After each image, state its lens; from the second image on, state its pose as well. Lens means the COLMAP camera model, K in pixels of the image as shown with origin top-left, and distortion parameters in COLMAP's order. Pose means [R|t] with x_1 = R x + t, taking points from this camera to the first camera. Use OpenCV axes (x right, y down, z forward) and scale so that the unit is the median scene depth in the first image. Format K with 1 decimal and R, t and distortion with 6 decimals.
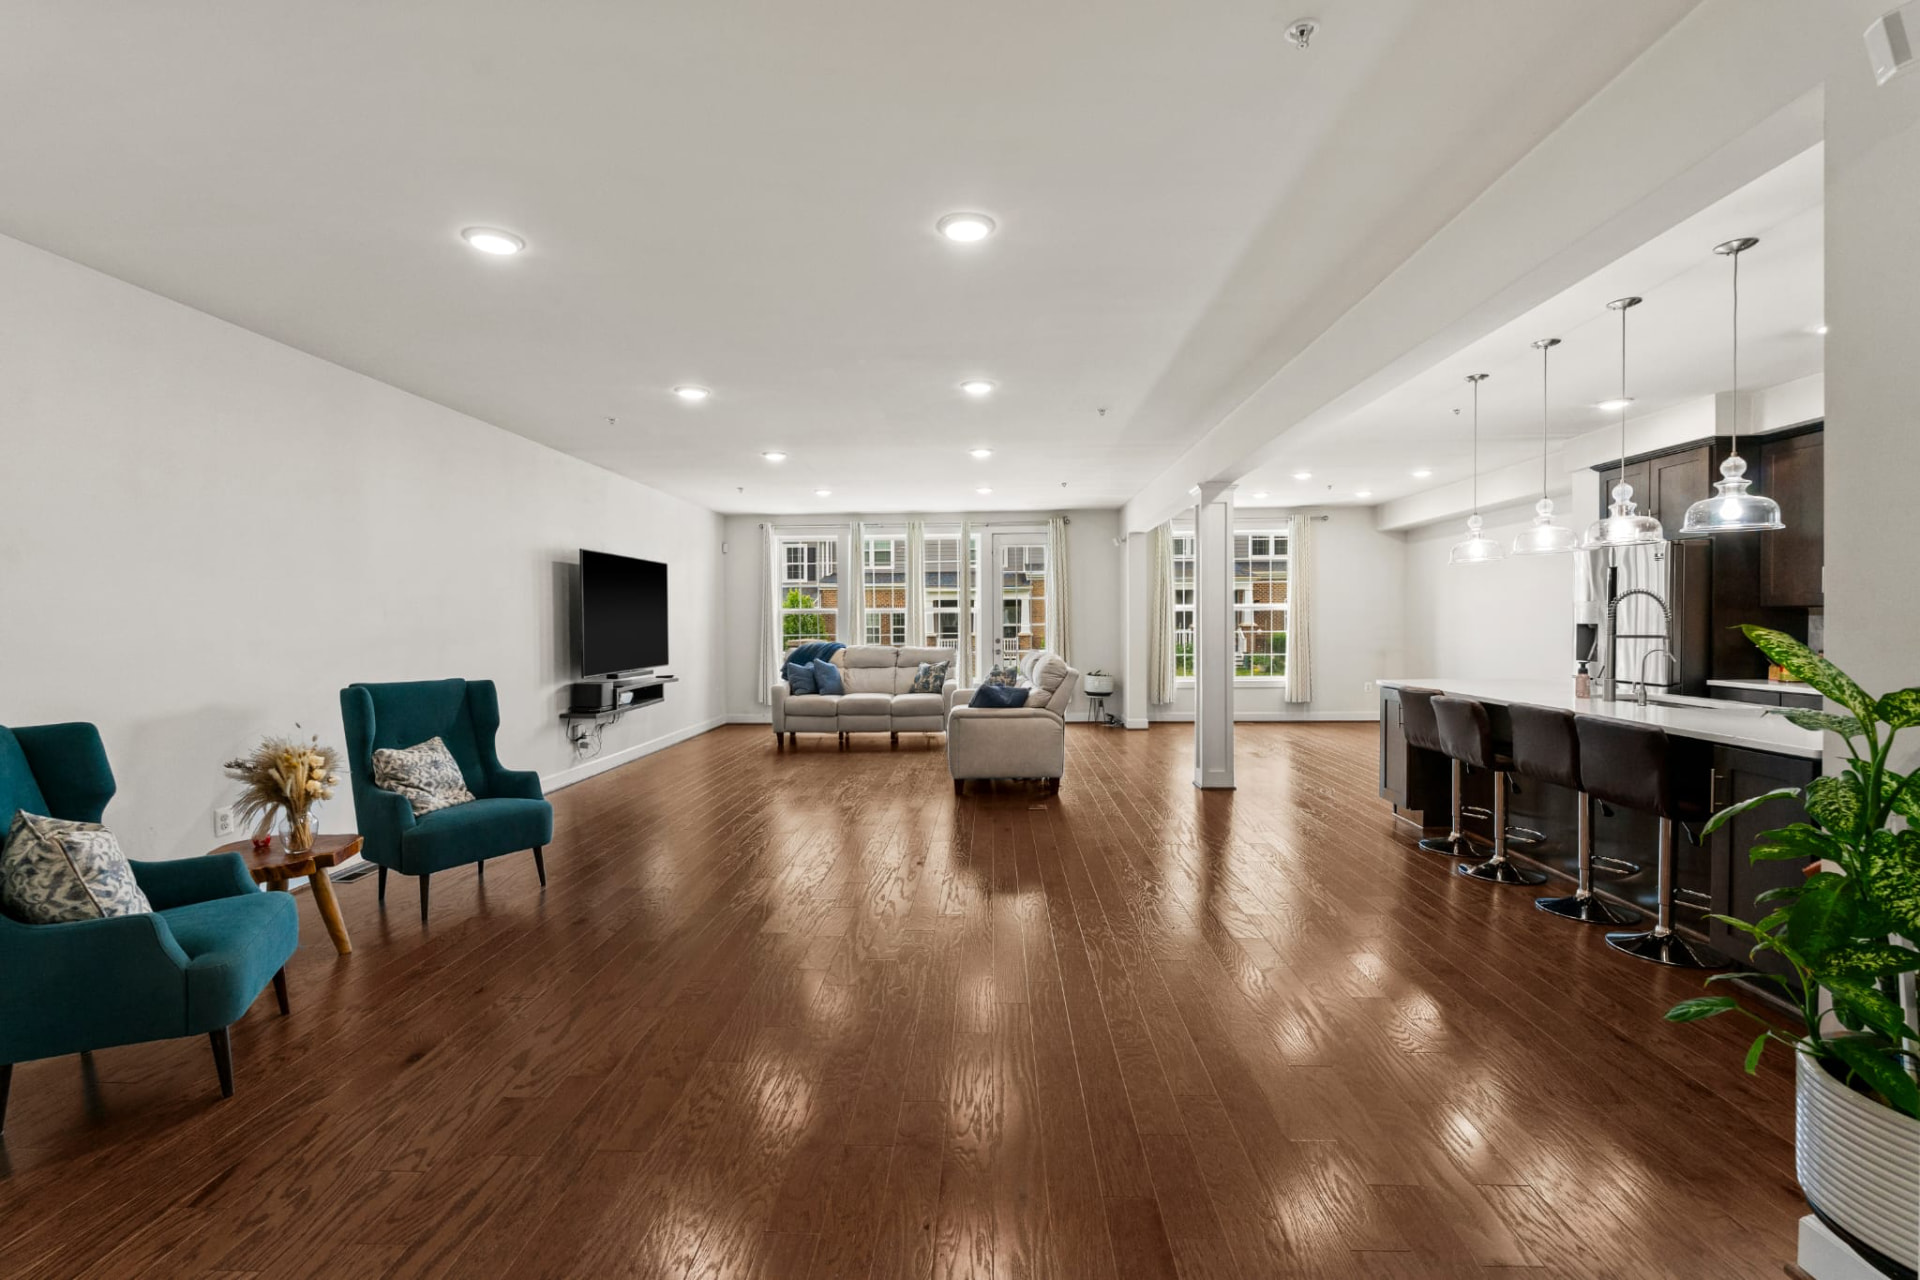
lens RADIAL K [[845.2, 0, 957.6], [0, 845.2, 624.6], [0, 0, 1]] dist [-0.004860, 0.000165]
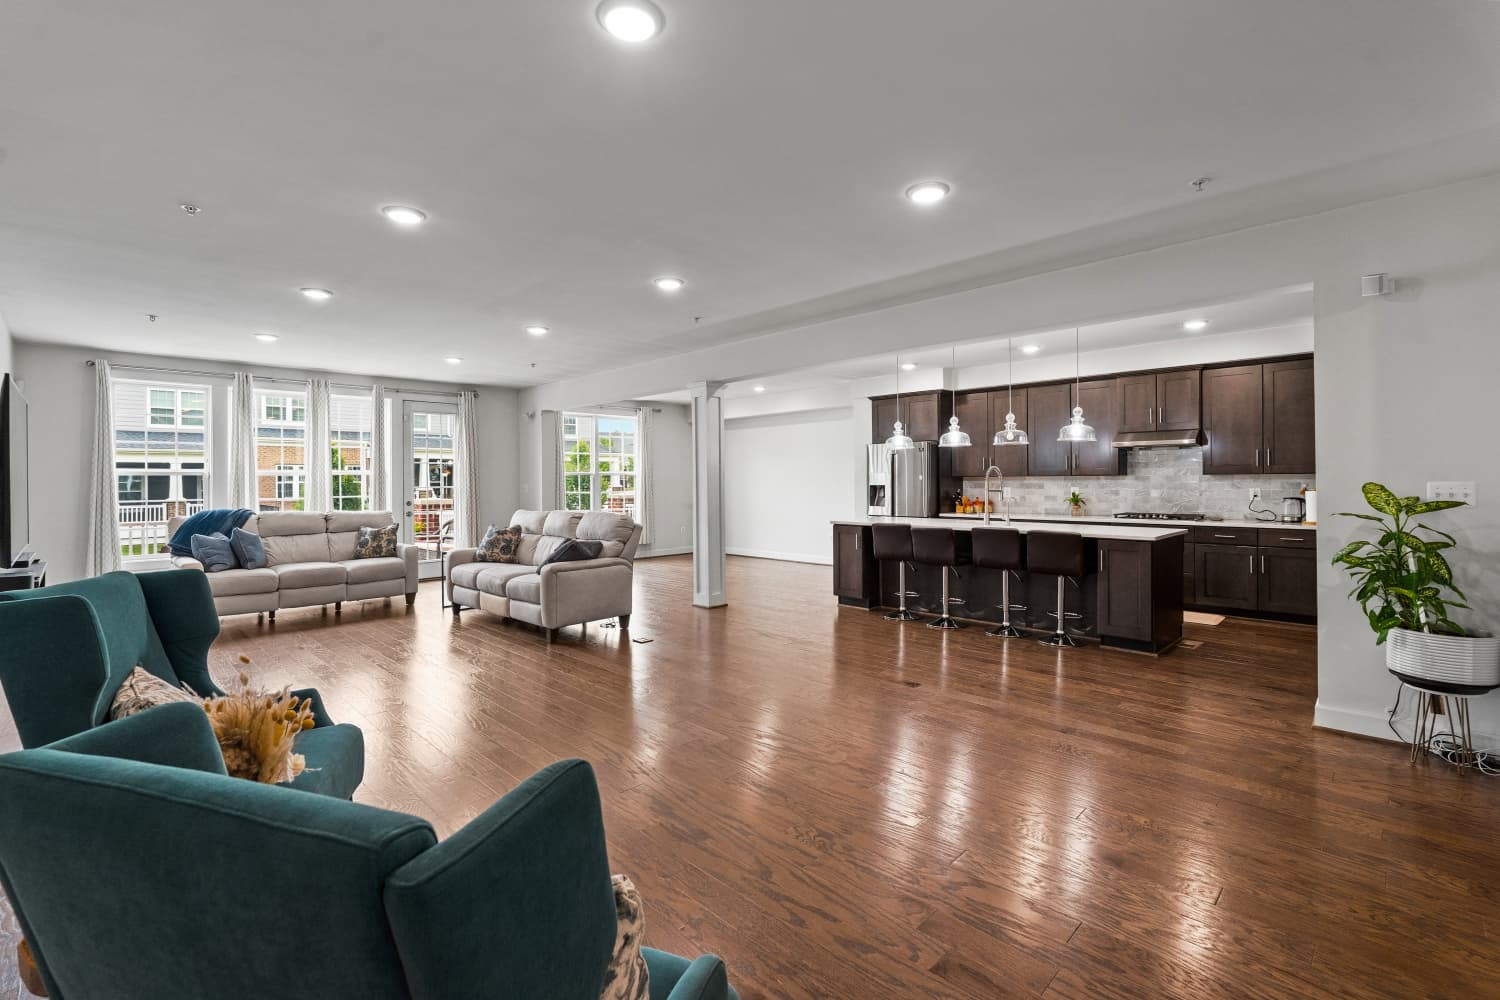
lens RADIAL K [[660.3, 0, 746.9], [0, 660.3, 496.8], [0, 0, 1]] dist [-0.004860, 0.000165]
pose [[0.680785, -0.014541, 0.732339, -0.375348], [0.004851, 0.999871, 0.015343, 0.000943], [-0.732467, -0.006892, 0.680767, 0.195764]]
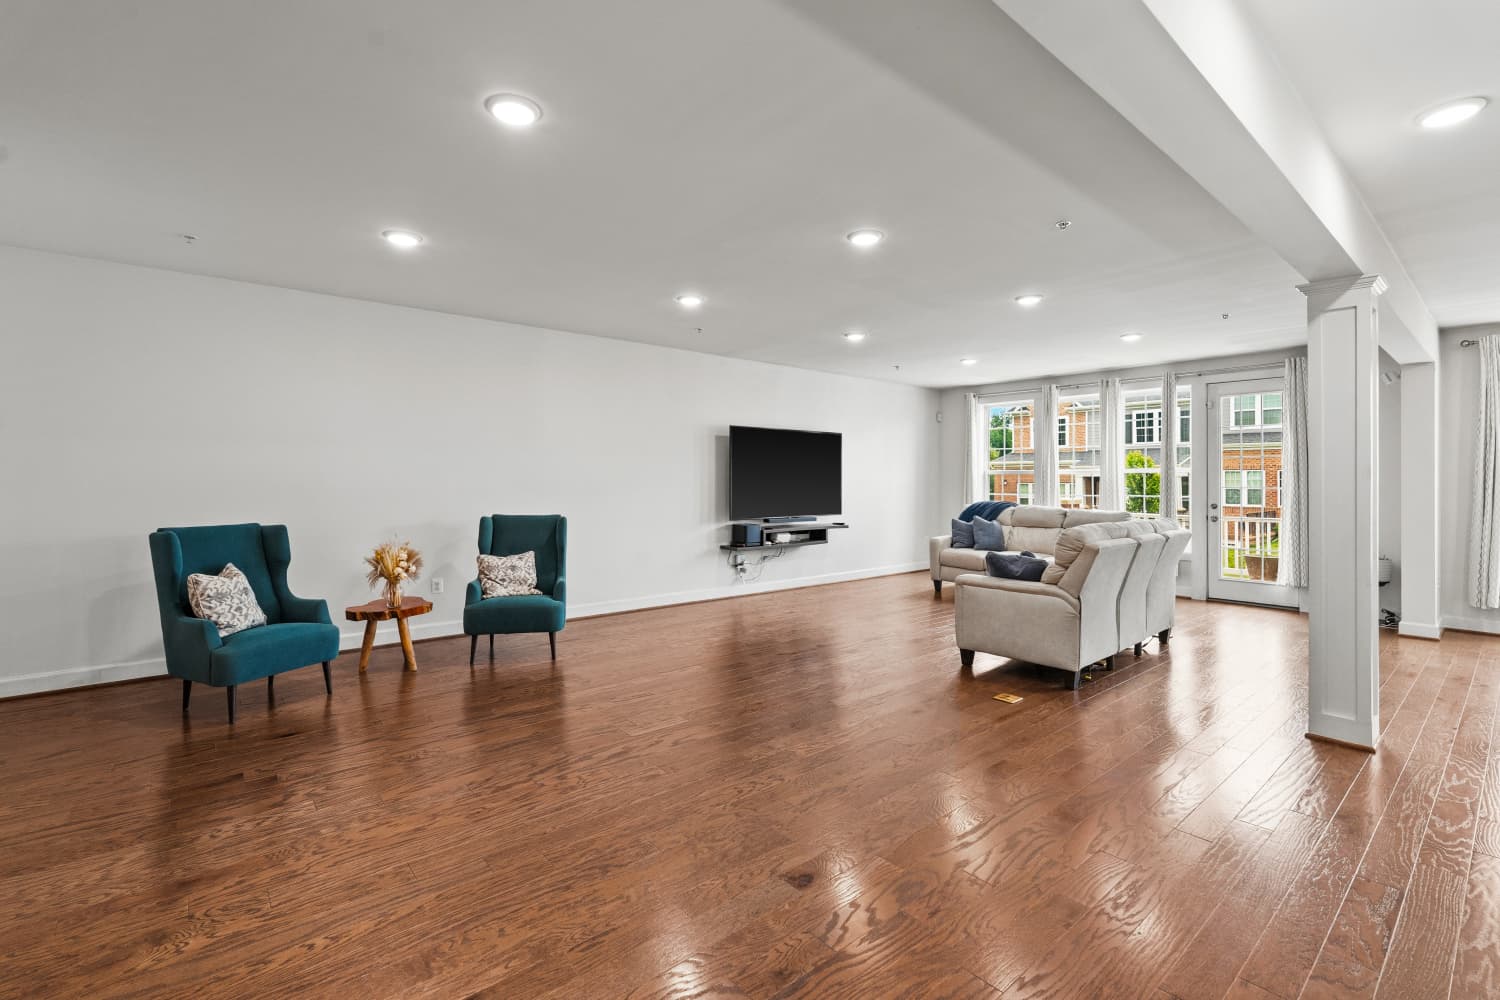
lens RADIAL K [[660.3, 0, 741.3], [0, 660.3, 480.3], [0, 0, 1]] dist [-0.004860, 0.000165]
pose [[0.673823, 0.011036, -0.738811, 0.312948], [-0.013683, 0.999903, 0.002457, -0.004029], [0.738766, 0.008454, 0.673909, 0.259423]]
